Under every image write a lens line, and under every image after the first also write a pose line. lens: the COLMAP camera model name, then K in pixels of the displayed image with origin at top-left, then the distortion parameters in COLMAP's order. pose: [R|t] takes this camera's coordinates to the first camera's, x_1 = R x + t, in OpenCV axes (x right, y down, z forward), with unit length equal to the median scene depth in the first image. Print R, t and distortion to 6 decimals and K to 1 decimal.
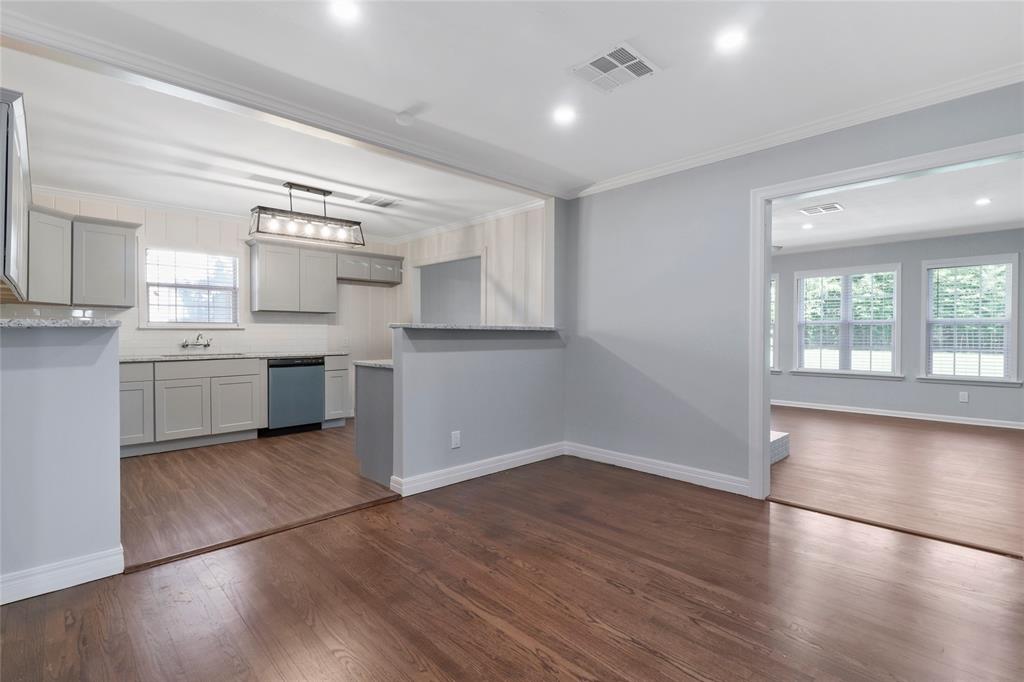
lens RADIAL K [[473.2, 0, 510.5], [0, 473.2, 333.8], [0, 0, 1]] dist [0.008250, -0.000019]
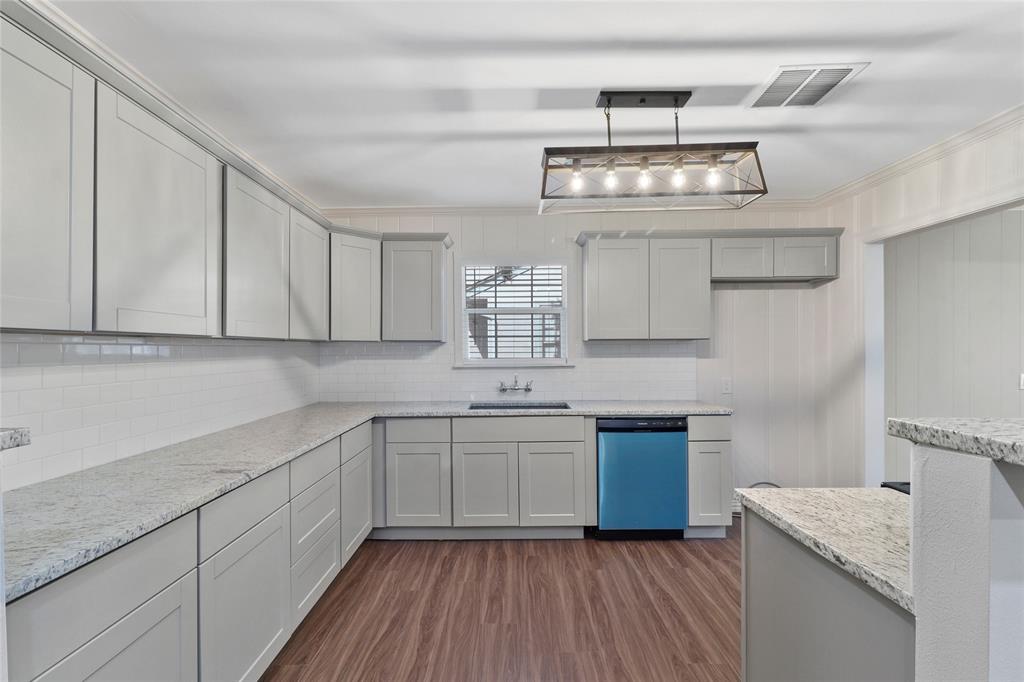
lens RADIAL K [[486.4, 0, 498.4], [0, 486.4, 355.8], [0, 0, 1]] dist [0.002185, 0.000029]
pose [[0.707191, 0.005068, -0.707005, -0.146067], [0.006348, 0.999888, 0.013517, -0.038384], [0.706994, -0.014047, 0.707080, 0.447976]]
